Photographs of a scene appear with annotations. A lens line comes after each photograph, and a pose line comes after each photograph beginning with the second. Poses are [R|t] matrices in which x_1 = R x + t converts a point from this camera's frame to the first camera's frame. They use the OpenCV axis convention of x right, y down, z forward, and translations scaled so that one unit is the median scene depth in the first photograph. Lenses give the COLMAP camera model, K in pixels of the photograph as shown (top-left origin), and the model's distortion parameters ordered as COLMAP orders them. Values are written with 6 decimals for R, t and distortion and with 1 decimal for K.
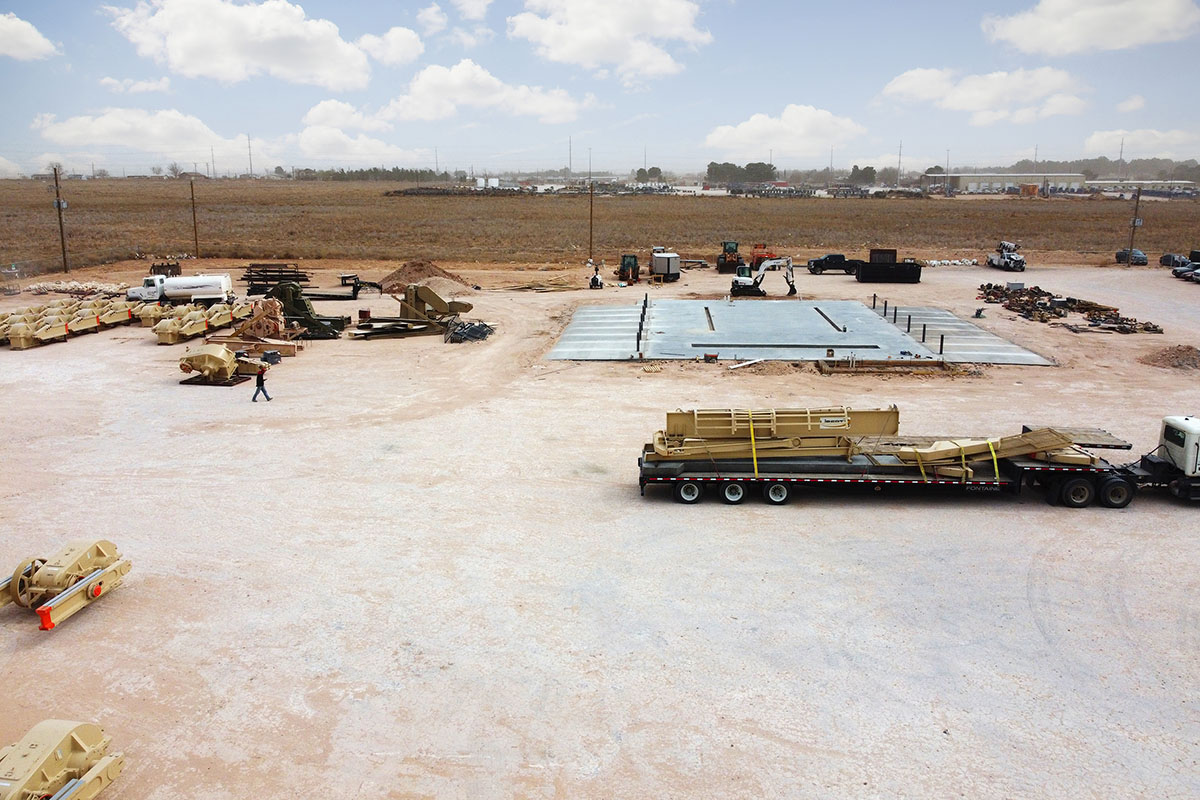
lens RADIAL K [[963.5, 0, 600.0], [0, 963.5, 400.0], [0, 0, 1]] dist [0.000721, 0.002457]
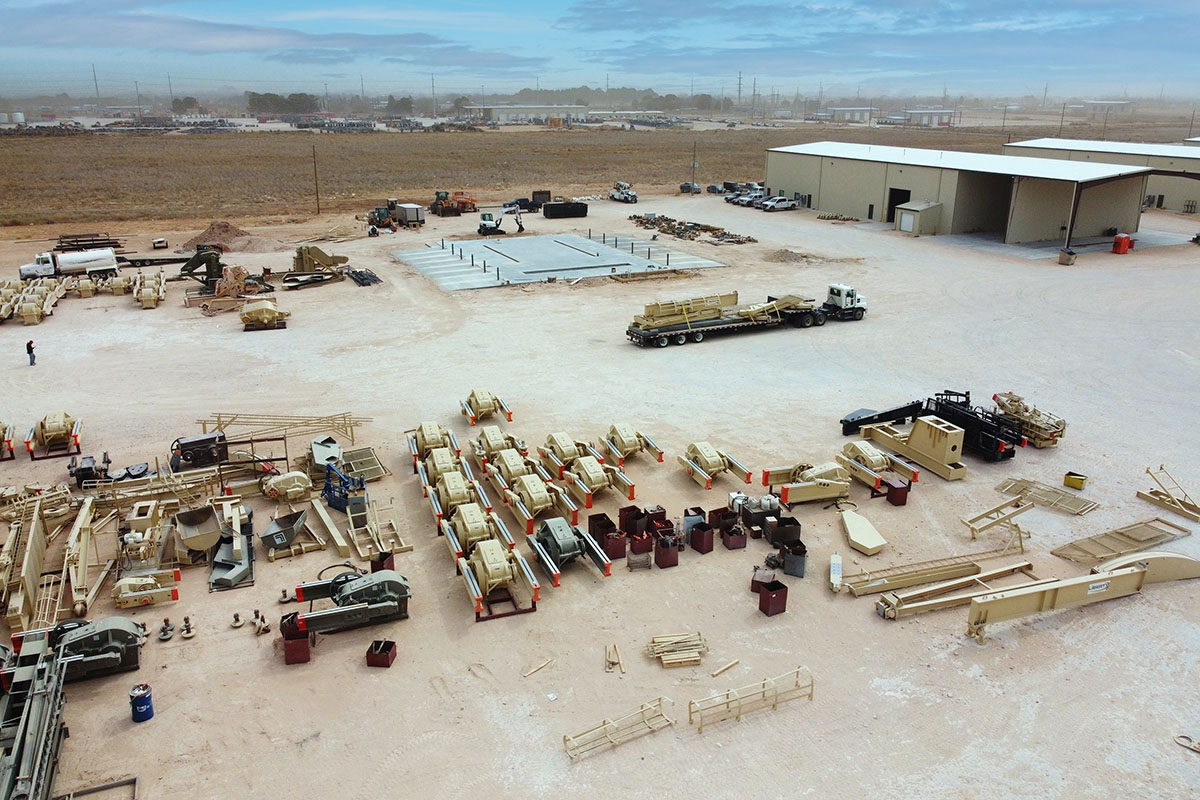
lens RADIAL K [[963.5, 0, 600.0], [0, 963.5, 400.0], [0, 0, 1]] dist [0.000721, 0.002457]
pose [[0.867908, -0.149810, 0.473595, -0.597909], [0.109552, 0.987689, 0.111667, -0.016106], [-0.484493, -0.045033, 0.873635, -0.439752]]
